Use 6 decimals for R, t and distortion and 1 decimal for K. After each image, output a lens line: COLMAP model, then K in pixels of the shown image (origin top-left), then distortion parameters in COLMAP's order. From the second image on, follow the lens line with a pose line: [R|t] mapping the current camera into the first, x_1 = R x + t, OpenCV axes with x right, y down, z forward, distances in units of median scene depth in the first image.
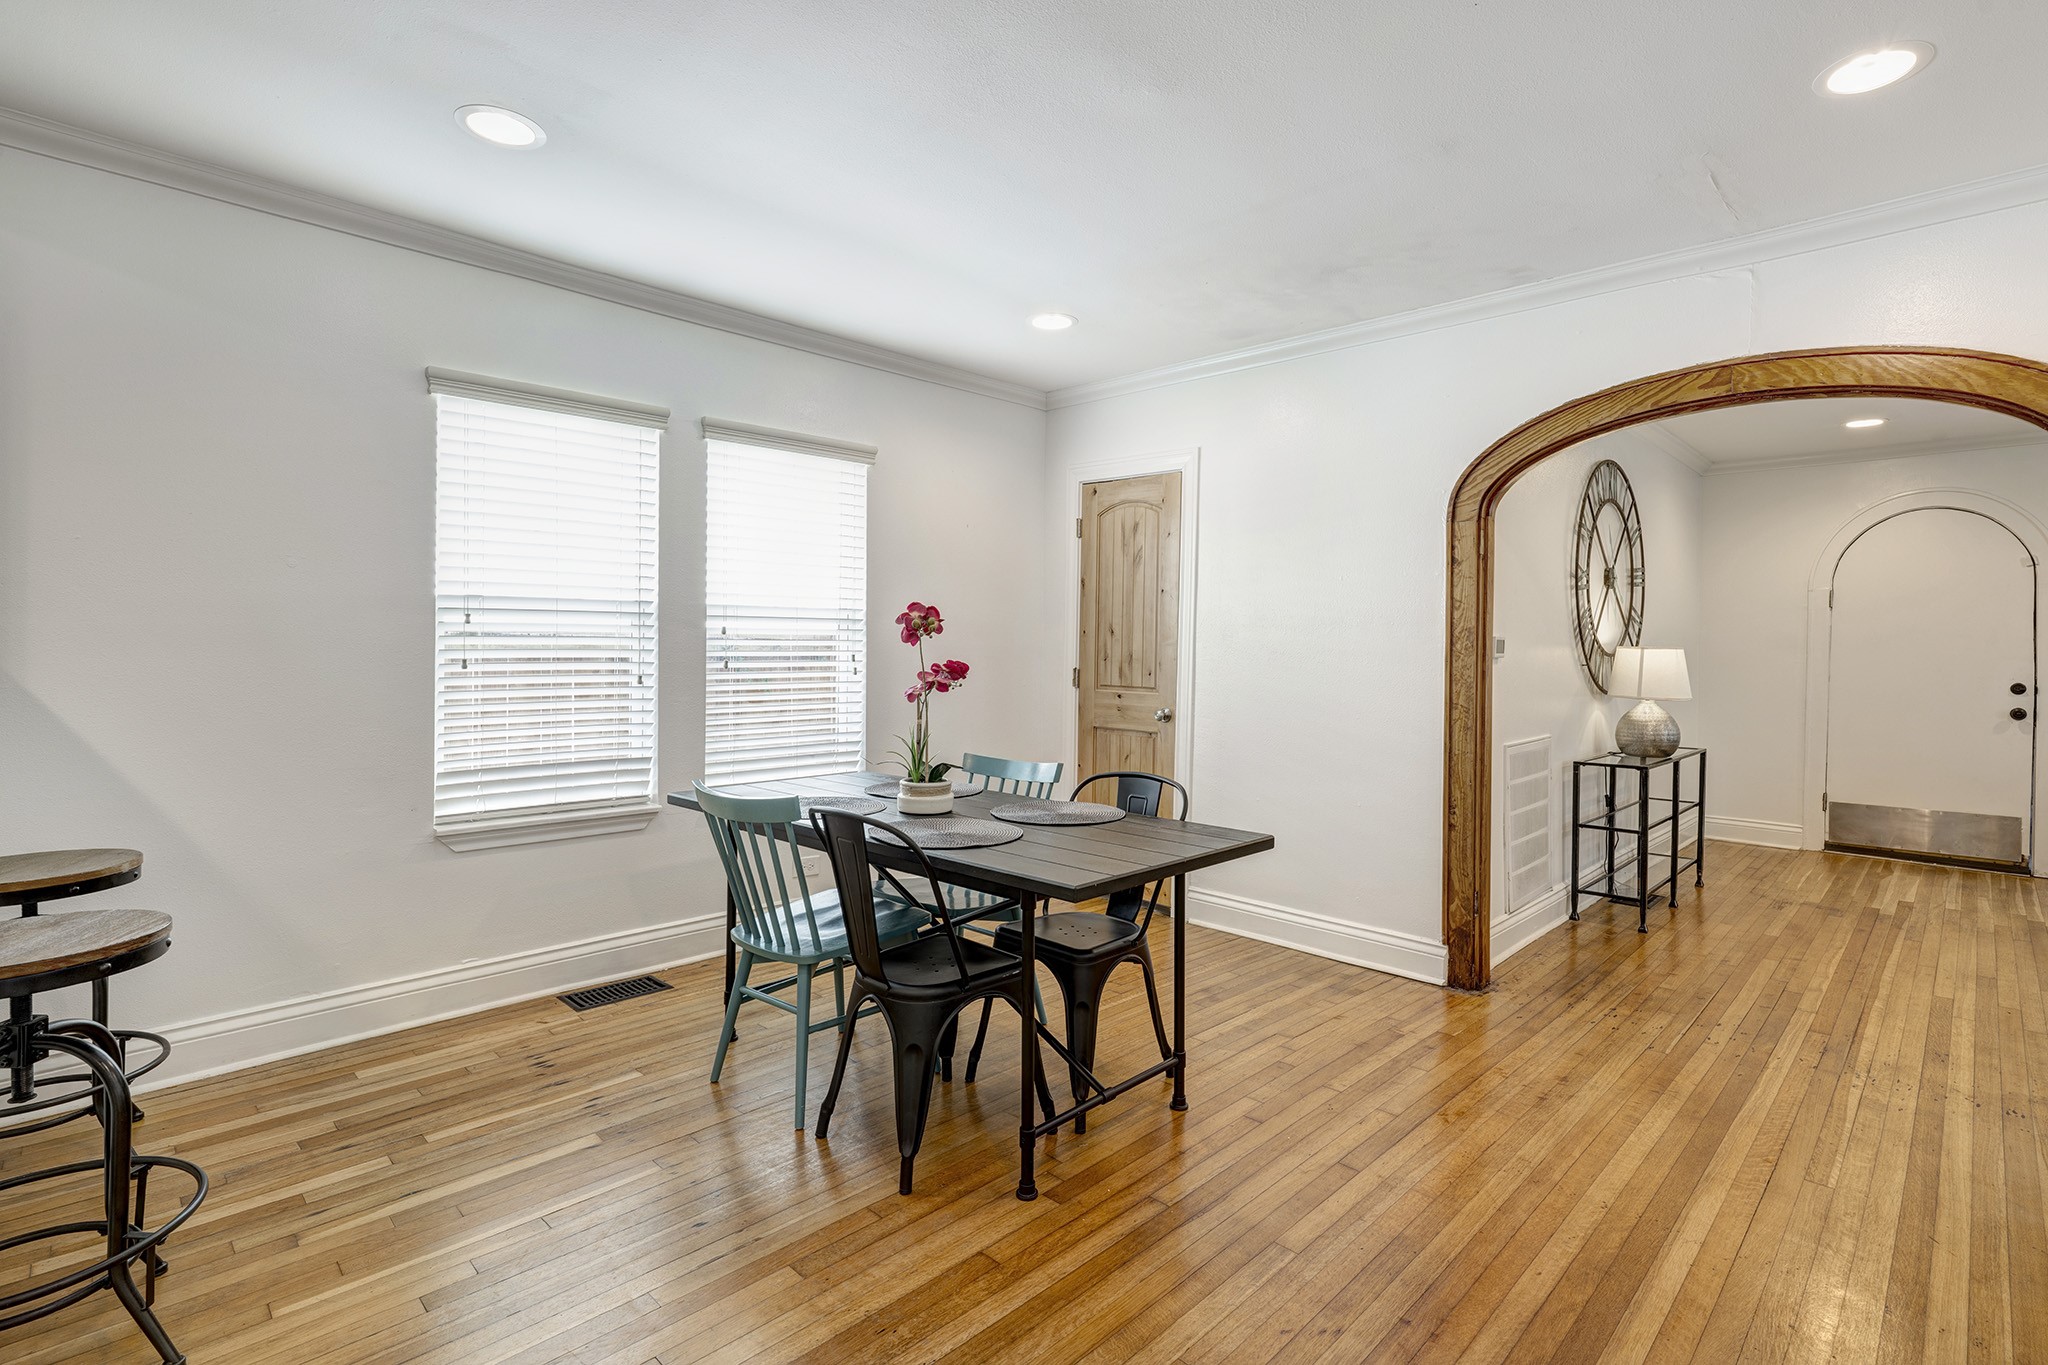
lens RADIAL K [[961.9, 0, 1027.2], [0, 961.9, 658.8], [0, 0, 1]] dist [-0.002661, -0.000053]
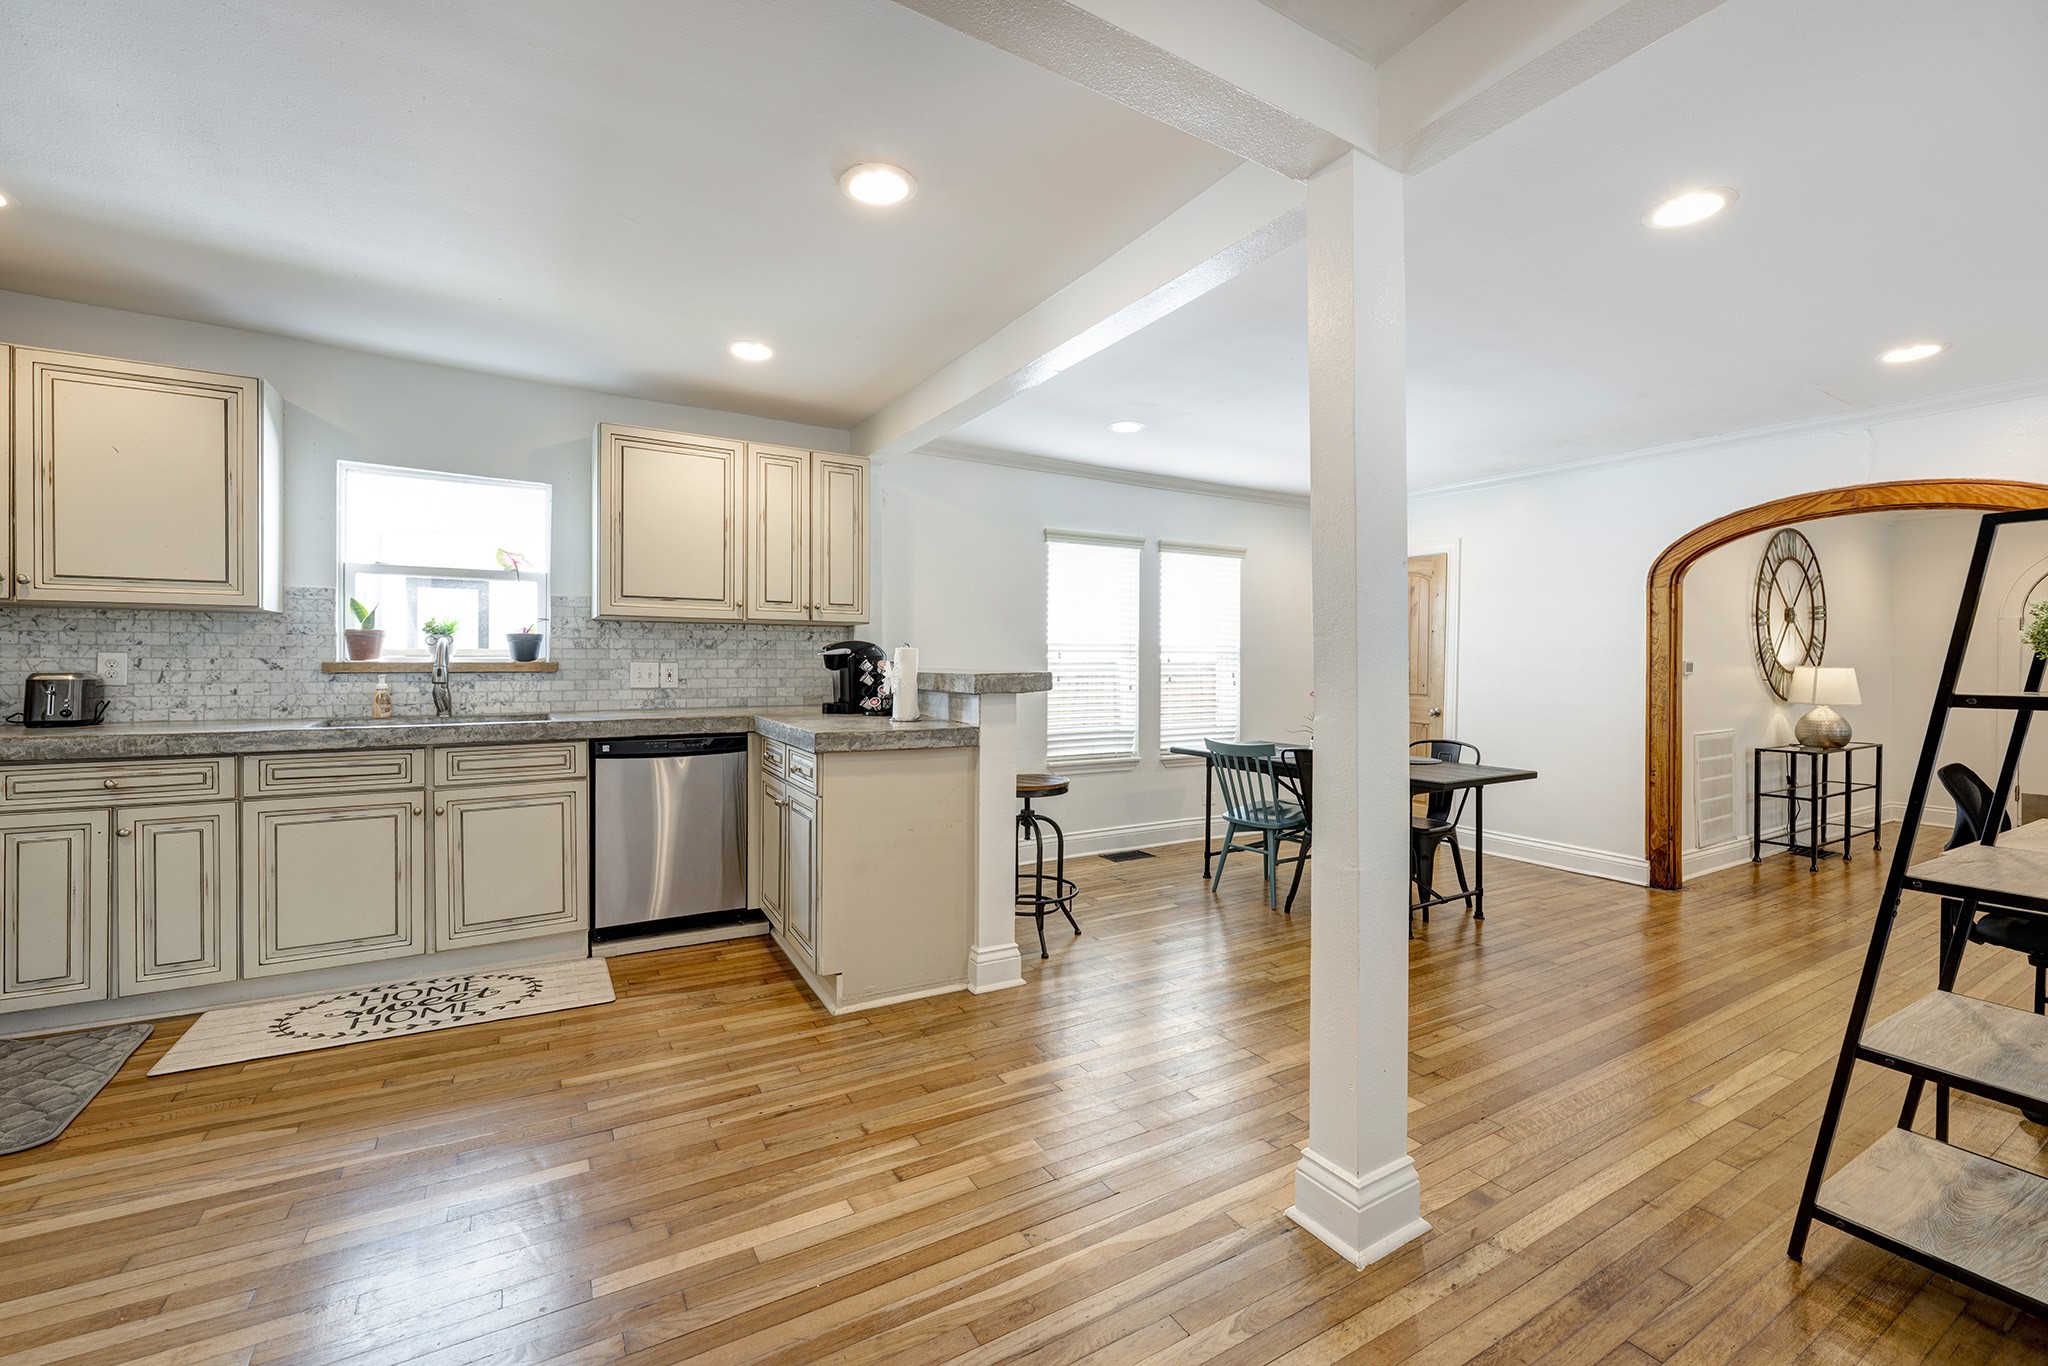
lens RADIAL K [[835.1, 0, 997.4], [0, 835.1, 666.4], [0, 0, 1]] dist [-0.002760, 0.000179]
pose [[0.966536, -0.003567, -0.256505, -0.191445], [0.001039, 0.999950, -0.009989, -0.002125], [0.256528, 0.009389, 0.966491, -0.469621]]
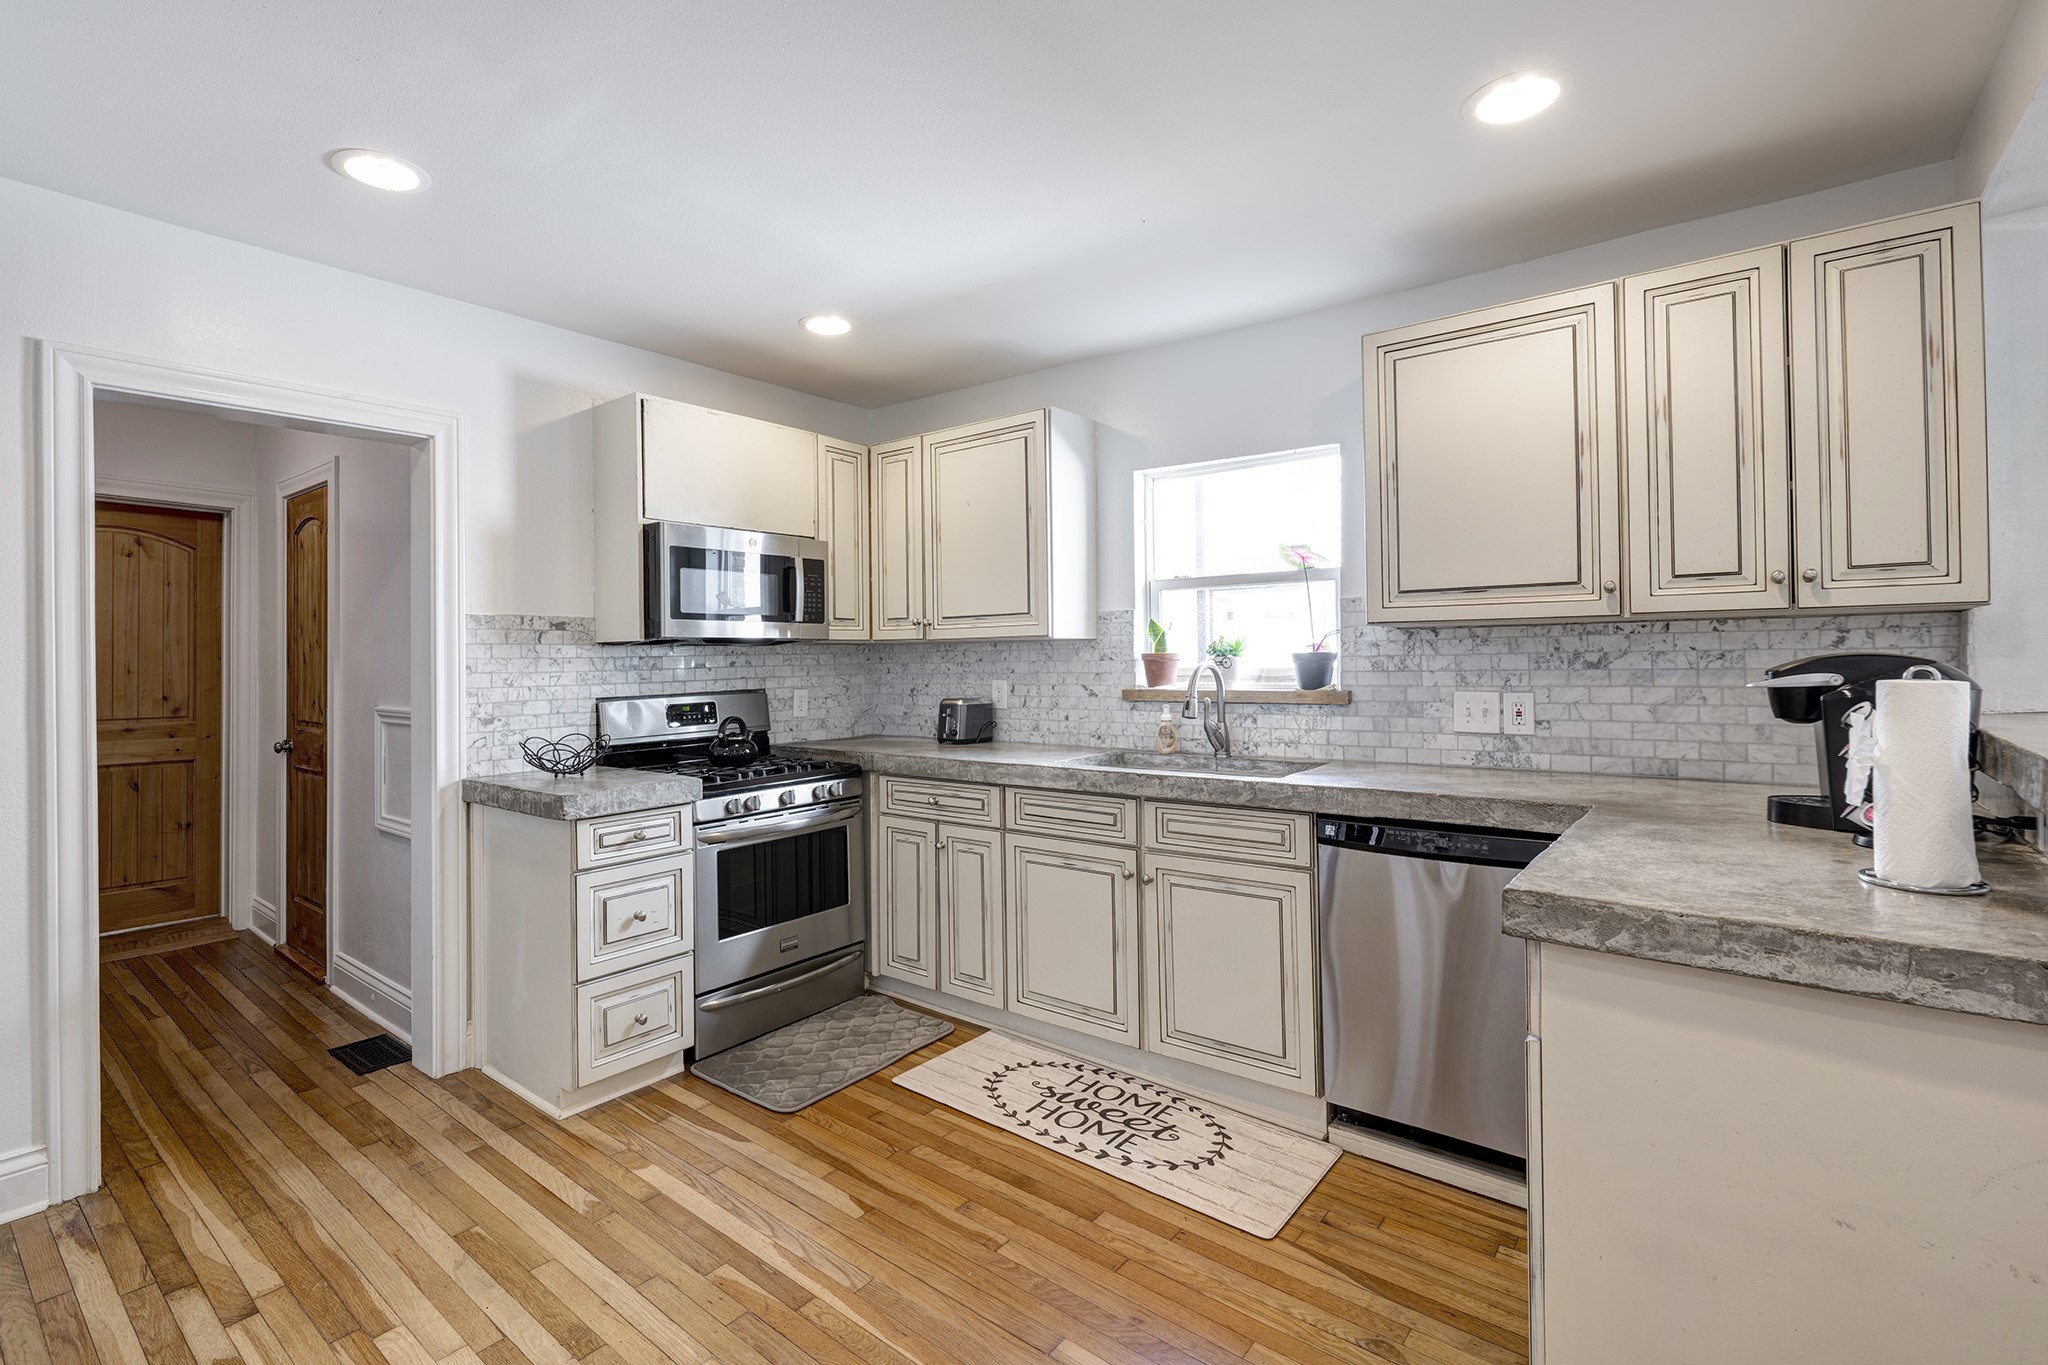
lens RADIAL K [[930.9, 0, 991.8], [0, 930.9, 652.1], [0, 0, 1]] dist [0.000795, 0.000096]
pose [[0.110360, -0.021668, -0.993656, -0.201296], [-0.001504, 0.999758, -0.021968, -0.029668], [0.993891, 0.003919, 0.110300, -0.074828]]
